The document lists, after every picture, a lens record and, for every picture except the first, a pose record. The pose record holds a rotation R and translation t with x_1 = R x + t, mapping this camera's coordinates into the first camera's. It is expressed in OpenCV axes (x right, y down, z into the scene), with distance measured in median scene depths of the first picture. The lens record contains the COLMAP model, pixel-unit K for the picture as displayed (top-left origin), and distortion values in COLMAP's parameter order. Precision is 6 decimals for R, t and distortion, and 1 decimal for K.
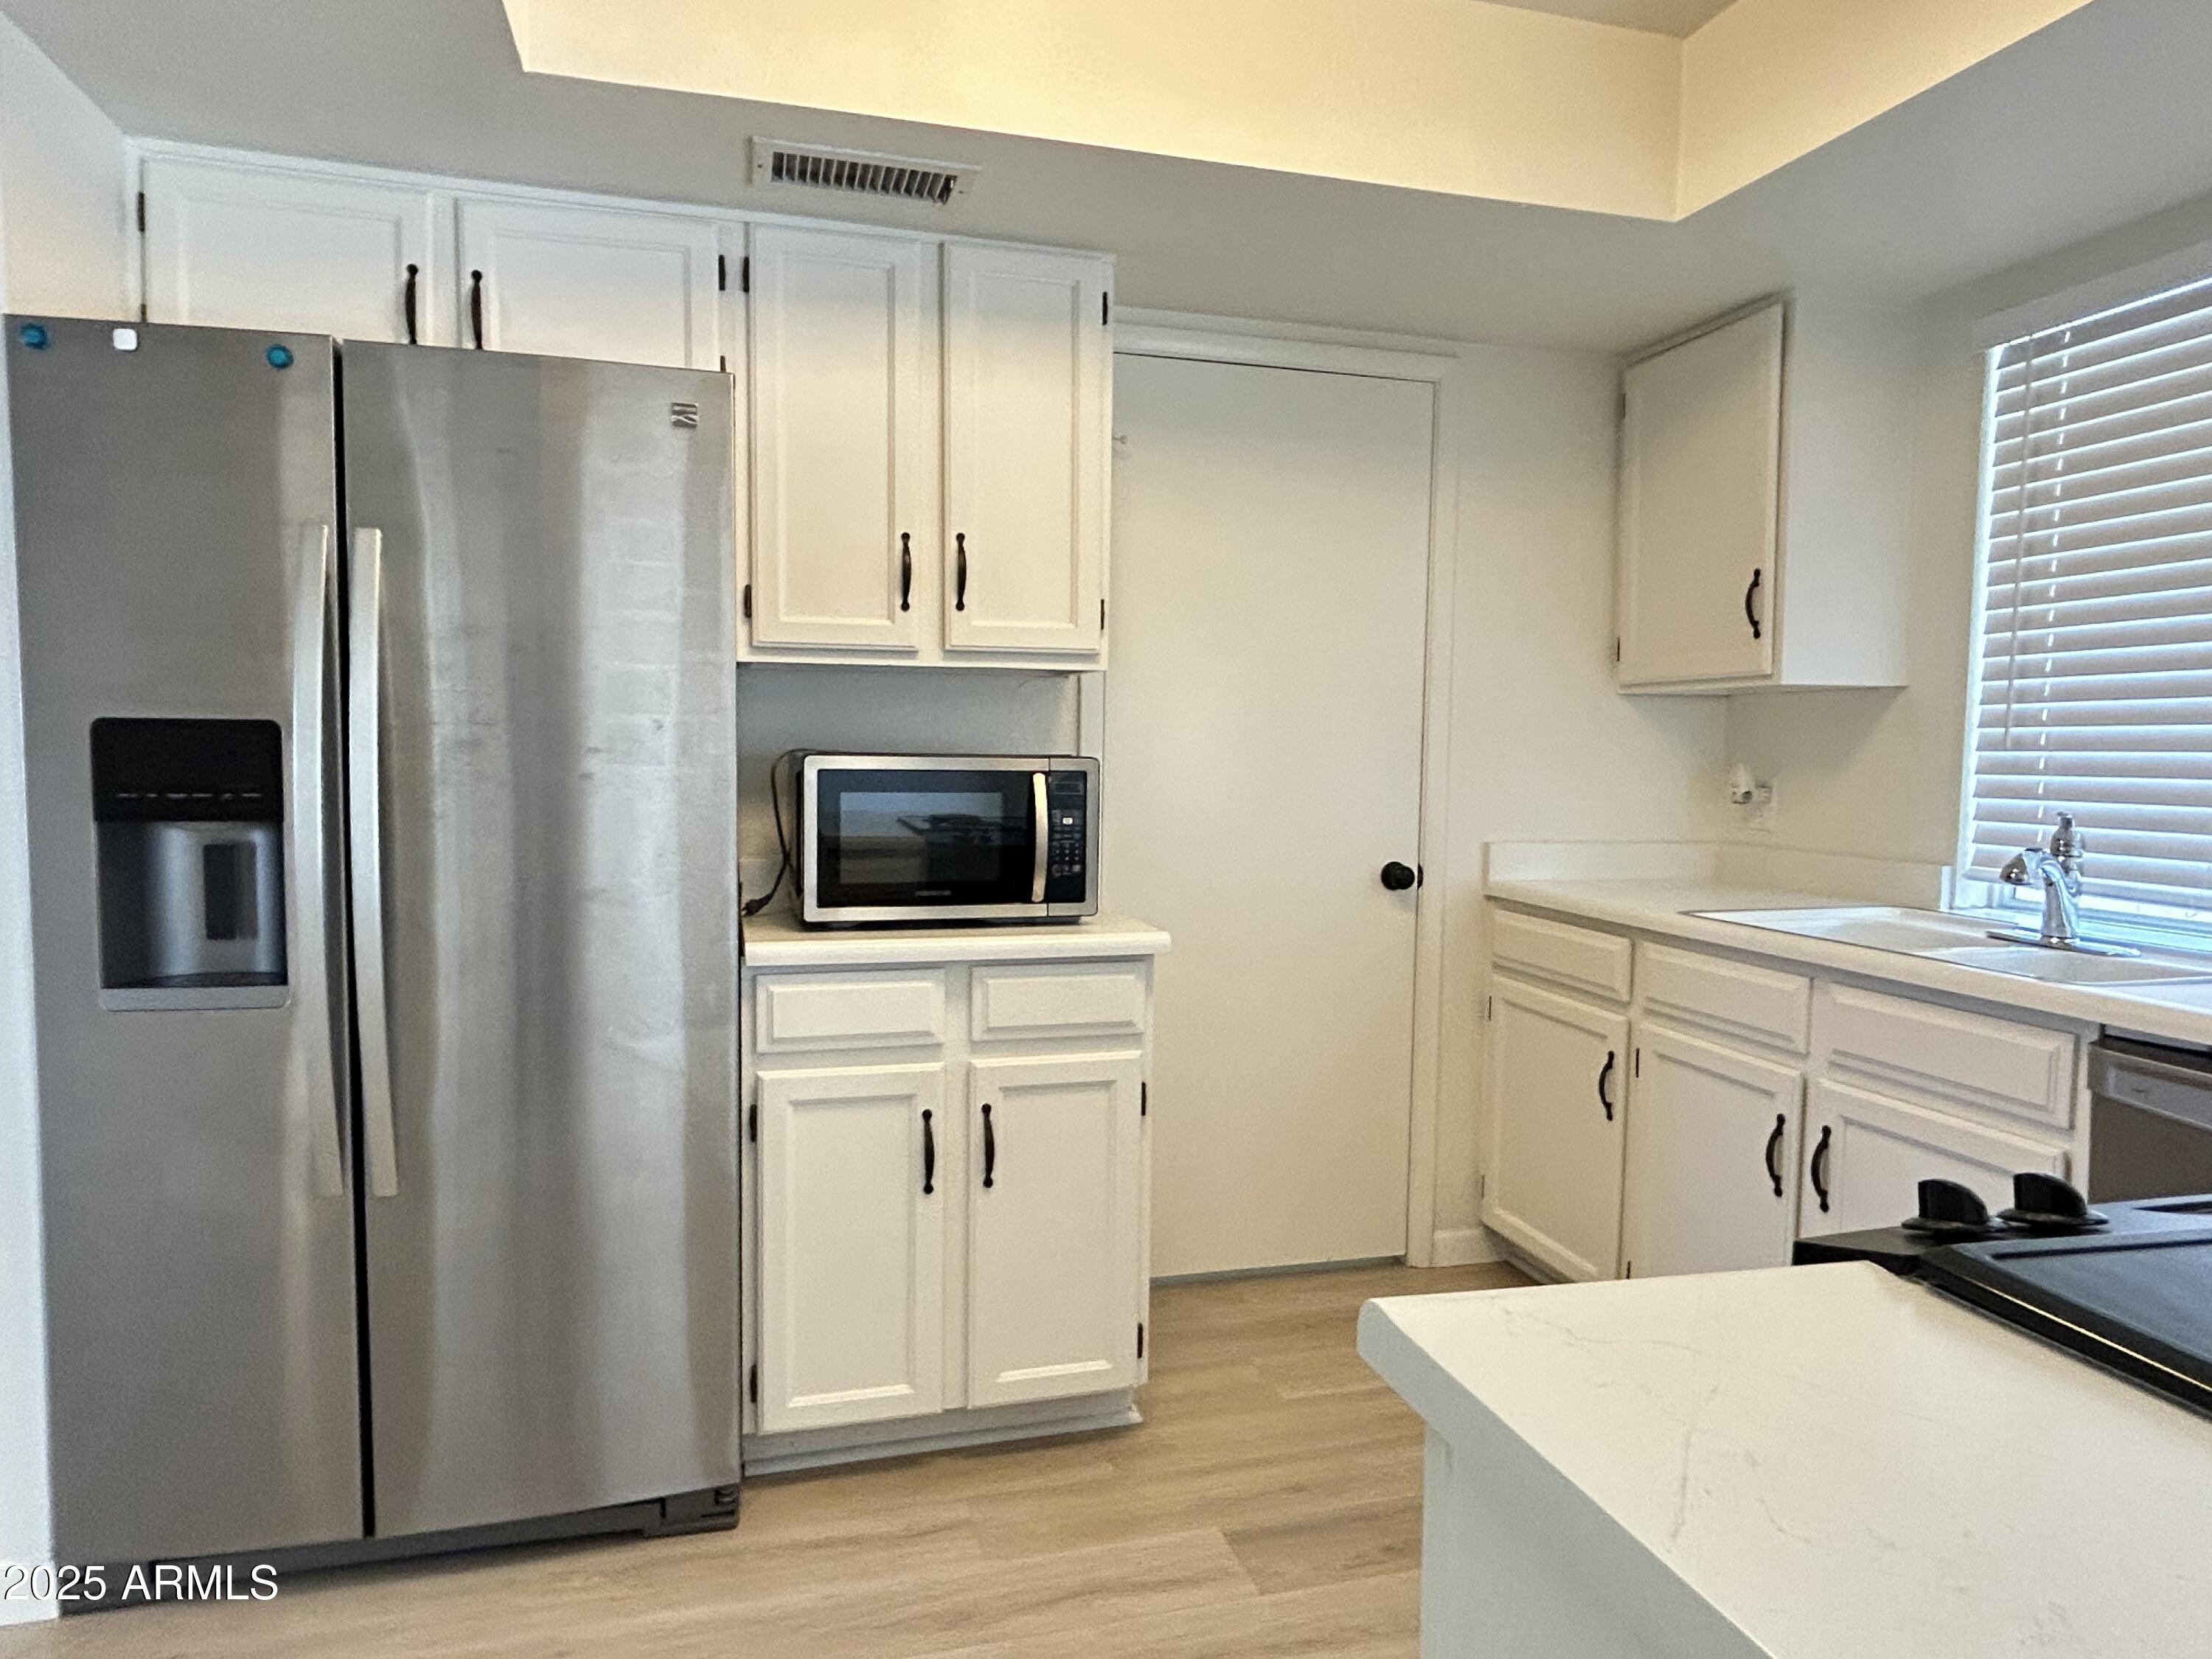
lens RADIAL K [[1357.9, 0, 1109.7], [0, 1357.9, 829.7], [0, 0, 1]] dist [-0.003273, -0.000174]
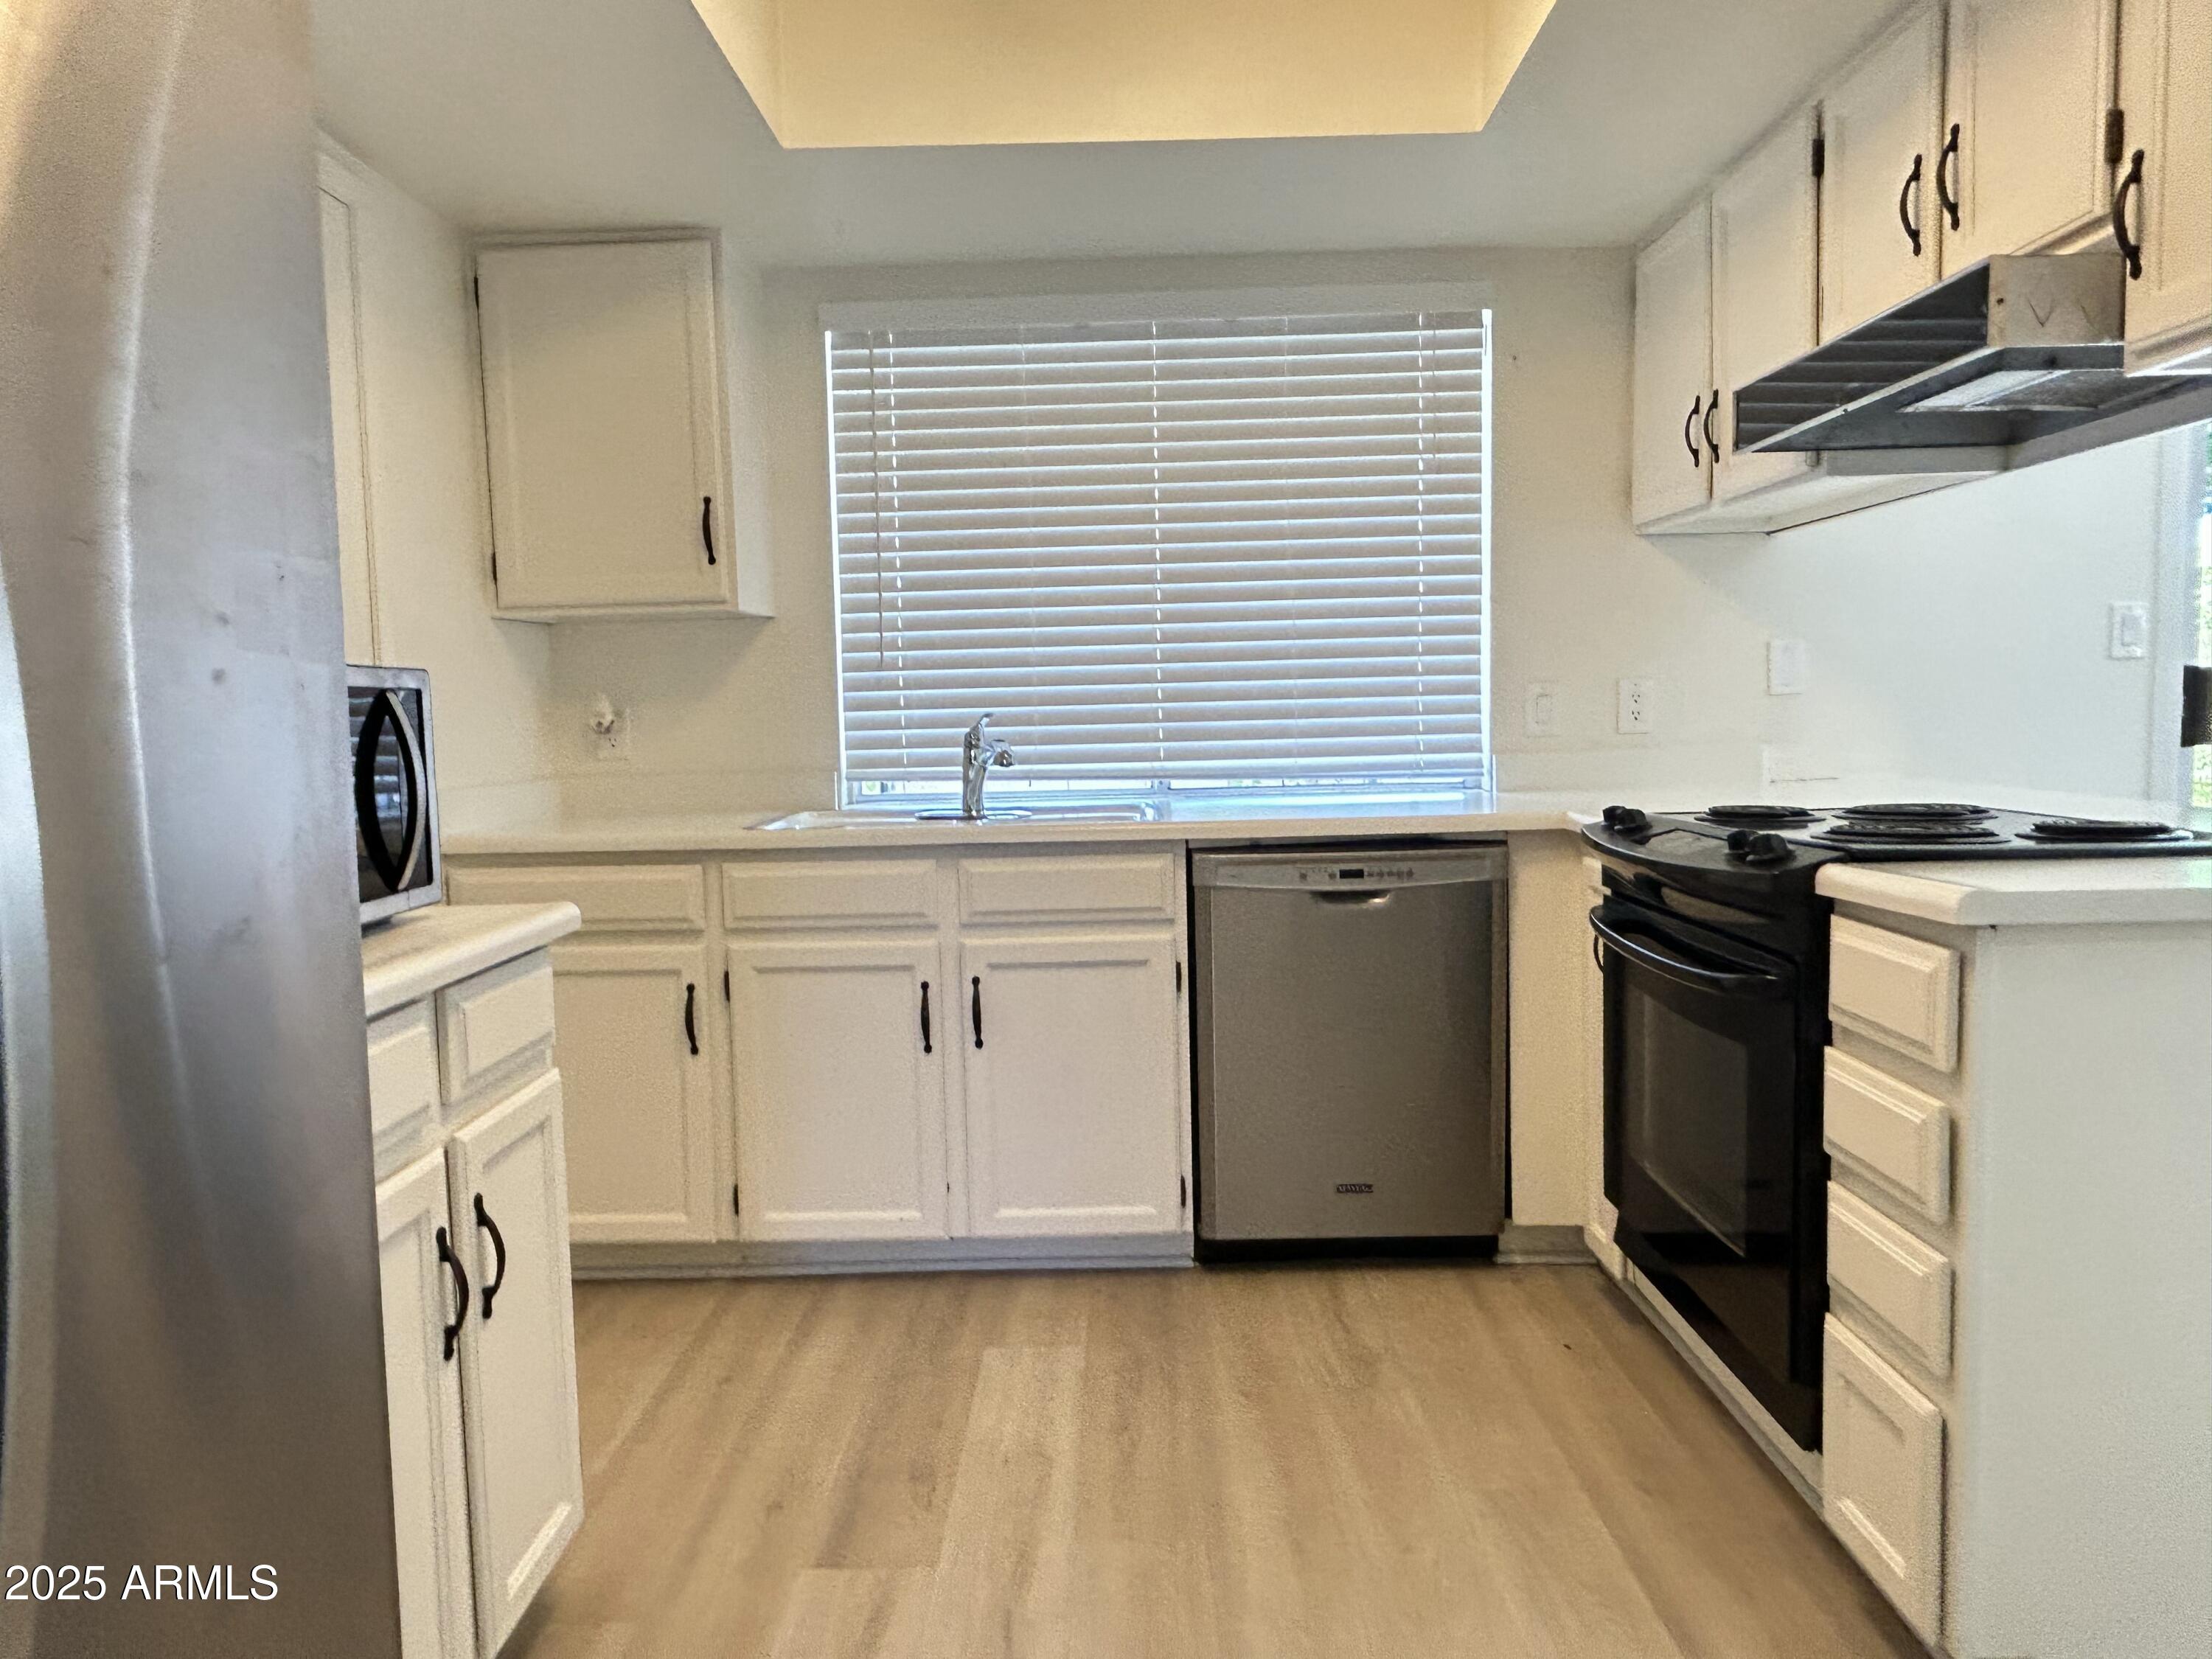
lens RADIAL K [[1518.2, 0, 1101.7], [0, 1518.2, 827.8], [0, 0, 1]] dist [-0.004369, 0.000988]
pose [[0.285824, -0.097529, 0.953306, -0.573045], [0.089538, 0.993173, 0.074762, -0.001867], [-0.954090, 0.063989, 0.292605, 0.405355]]
